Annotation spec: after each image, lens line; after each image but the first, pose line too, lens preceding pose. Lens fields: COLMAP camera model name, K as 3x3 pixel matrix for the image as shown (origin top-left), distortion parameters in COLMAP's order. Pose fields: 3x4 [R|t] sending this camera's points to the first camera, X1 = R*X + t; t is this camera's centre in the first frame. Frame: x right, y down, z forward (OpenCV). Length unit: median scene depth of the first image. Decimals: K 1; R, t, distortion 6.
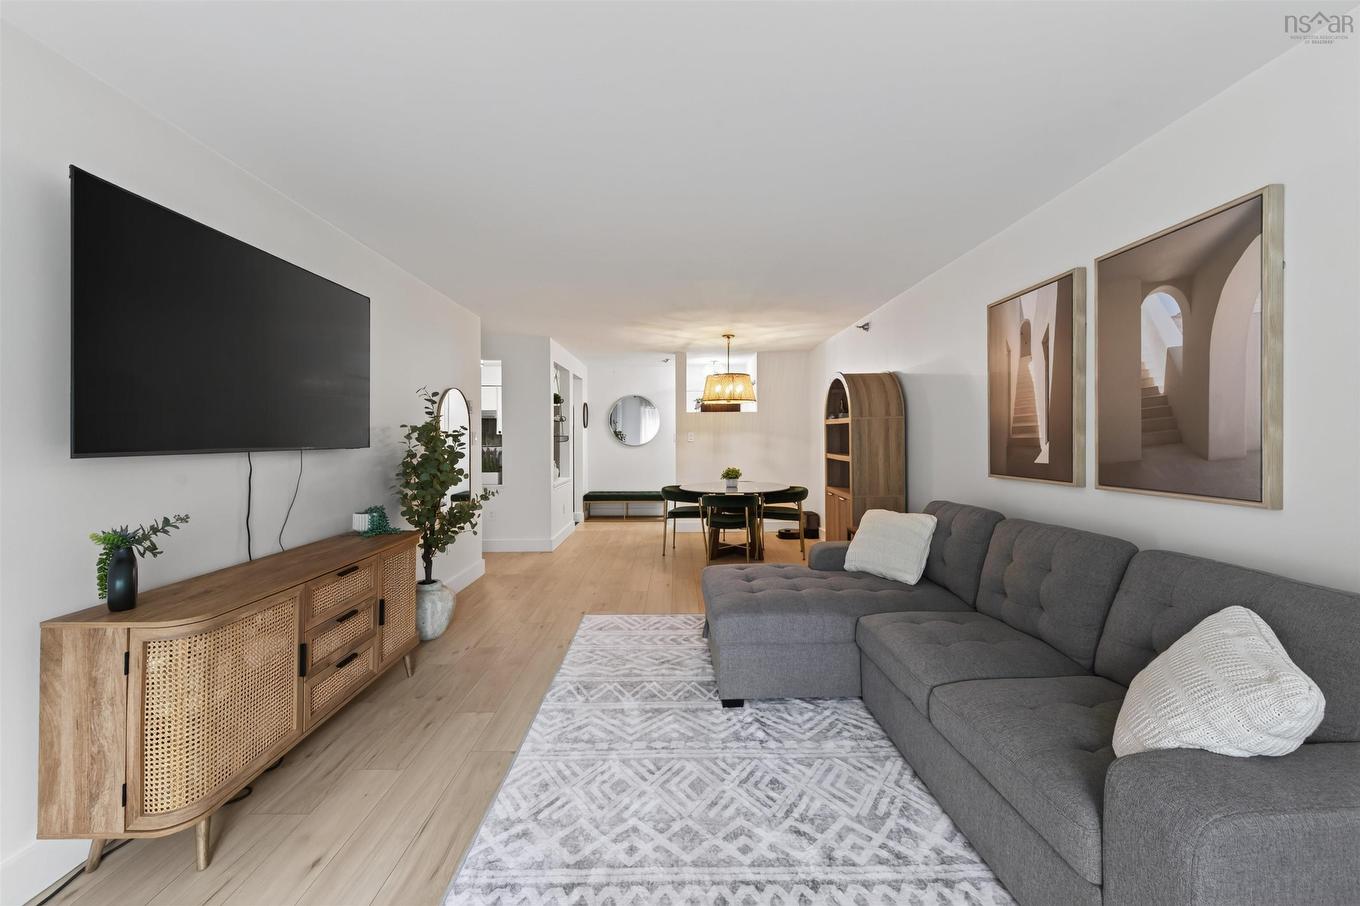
lens RADIAL K [[538.2, 0, 678.9], [0, 538.2, 440.3], [0, 0, 1]] dist [0.002933, -0.000115]
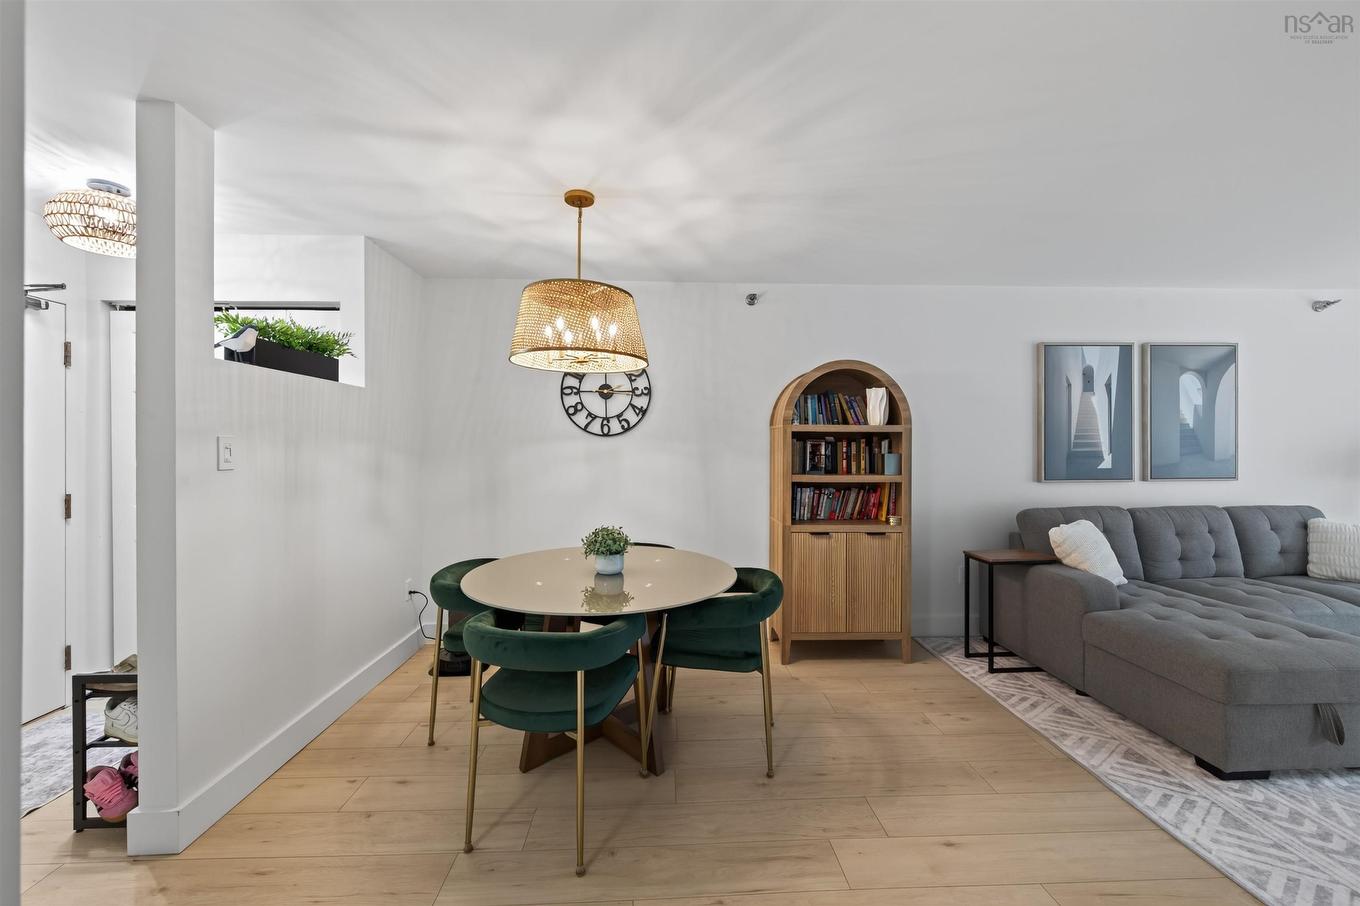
lens RADIAL K [[529.1, 0, 683.9], [0, 529.1, 449.9], [0, 0, 1]] dist [0.001601, -0.000245]
pose [[-0.039285, 0.002642, 0.999225, -0.716217], [0.008350, 0.999962, -0.002316, -0.013204], [-0.999193, 0.008253, -0.039306, 2.238253]]
